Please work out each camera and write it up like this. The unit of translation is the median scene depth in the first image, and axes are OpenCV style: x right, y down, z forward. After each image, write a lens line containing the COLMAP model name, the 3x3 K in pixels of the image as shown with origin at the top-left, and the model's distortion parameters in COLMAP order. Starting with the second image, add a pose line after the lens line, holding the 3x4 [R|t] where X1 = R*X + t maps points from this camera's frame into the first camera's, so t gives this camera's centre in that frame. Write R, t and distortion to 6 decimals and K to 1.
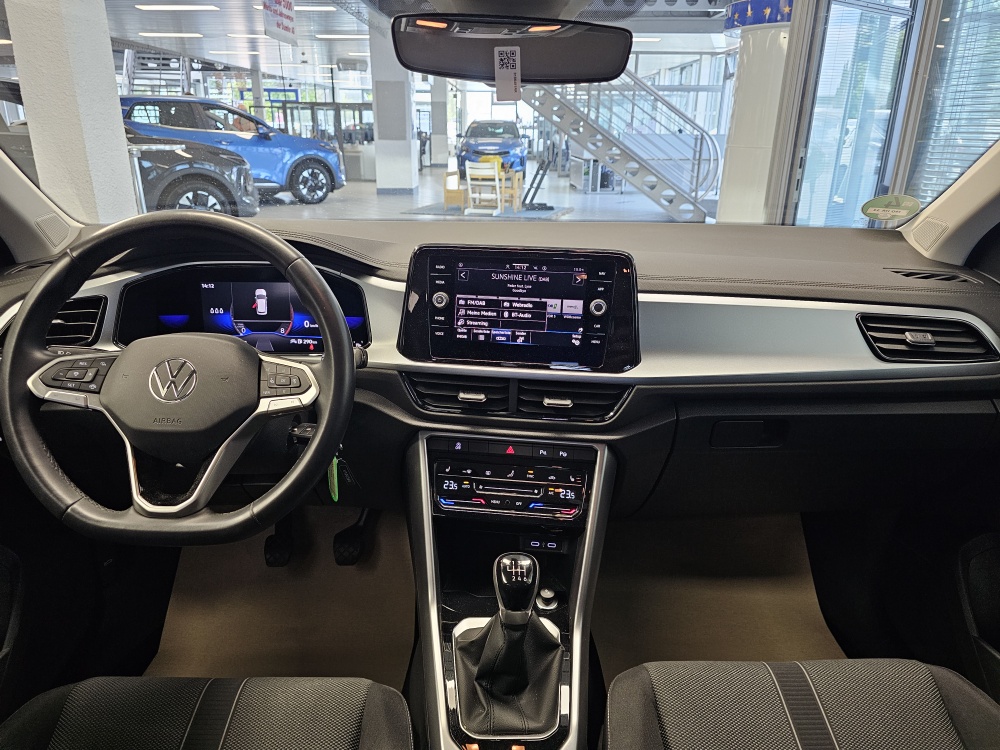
lens RADIAL K [[662.6, 0, 494.9], [0, 662.6, 367.8], [0, 0, 1]] dist [0.096905, -0.120702]
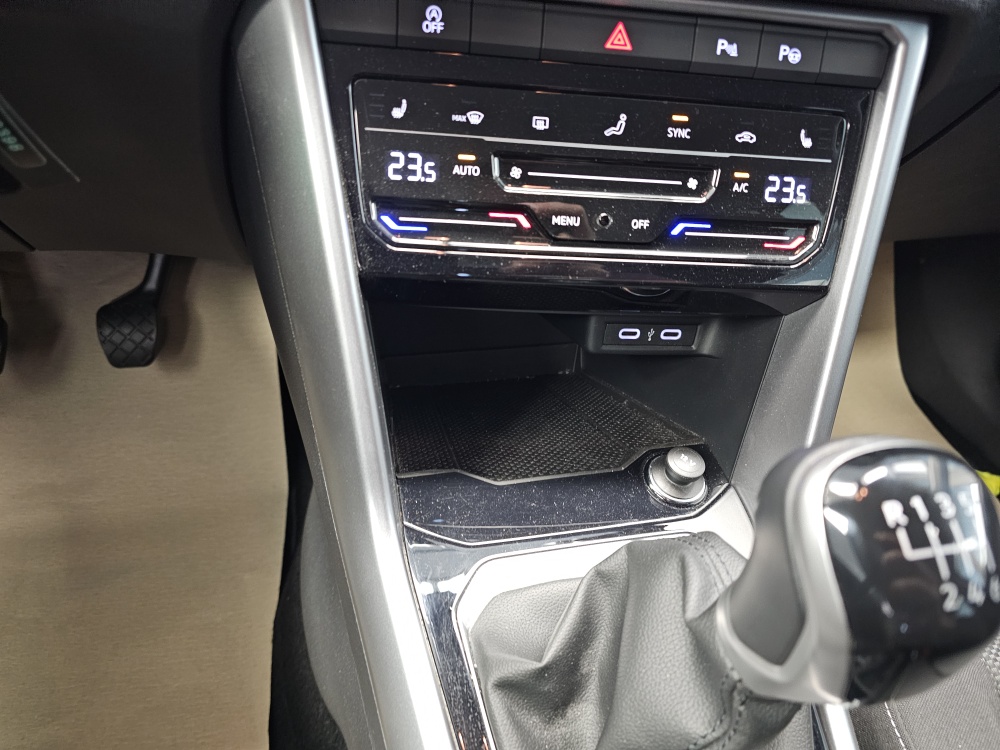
lens RADIAL K [[668.8, 0, 495.3], [0, 668.8, 360.9], [0, 0, 1]] dist [0.054875, -0.071259]
pose [[0.972141, -0.067228, 0.224547, -0.102931], [-0.019133, 0.932028, 0.361880, 0.148586], [-0.233613, -0.356095, 0.904777, 0.696045]]
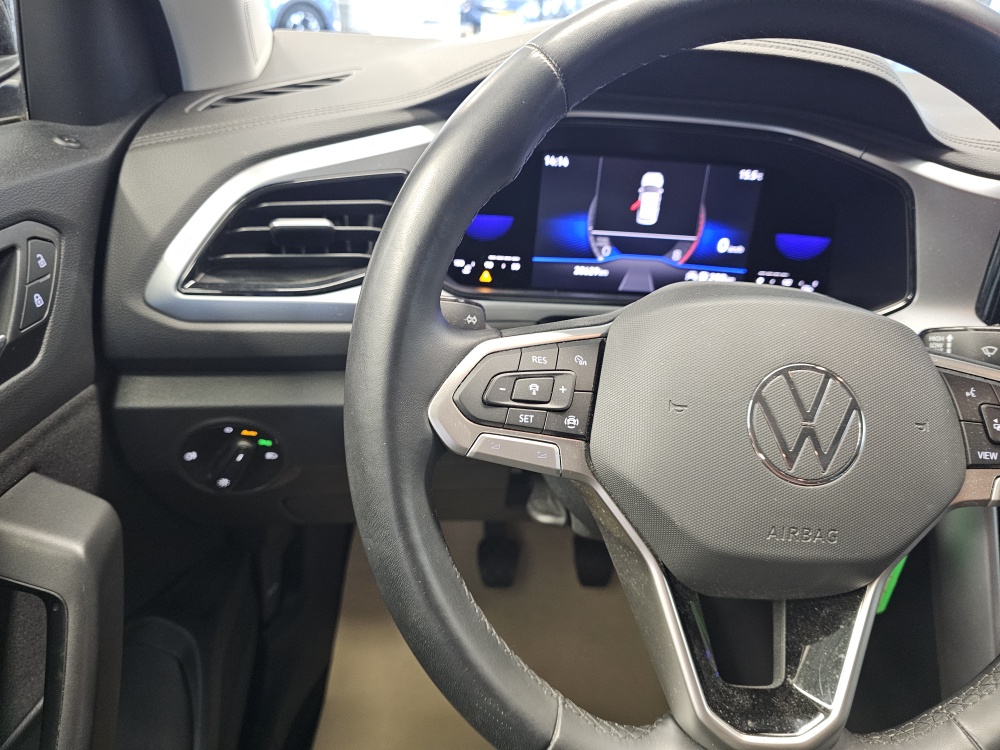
lens RADIAL K [[684.0, 0, 494.1], [0, 684.0, 363.2], [0, 0, 1]] dist [0.011215, -0.027048]
pose [[0.997510, 0.050225, 0.049513, -0.537135], [-0.057406, 0.986036, 0.156325, -0.052646], [-0.040971, -0.158778, 0.986464, 0.501177]]
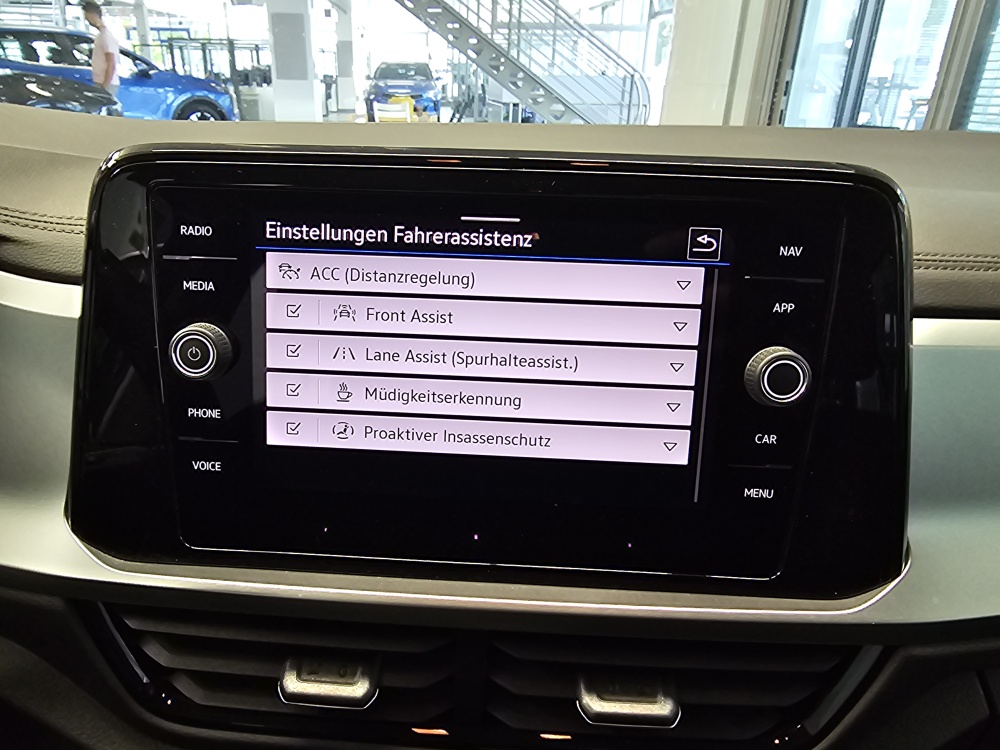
lens RADIAL K [[670.5, 0, 457.4], [0, 670.5, 377.3], [0, 0, 1]] dist [0.006268, -0.003557]
pose [[0.997573, -0.024144, 0.065312, 0.005756], [0.018940, 0.996682, 0.079157, -0.109618], [-0.067007, -0.077728, 0.994720, 0.702388]]
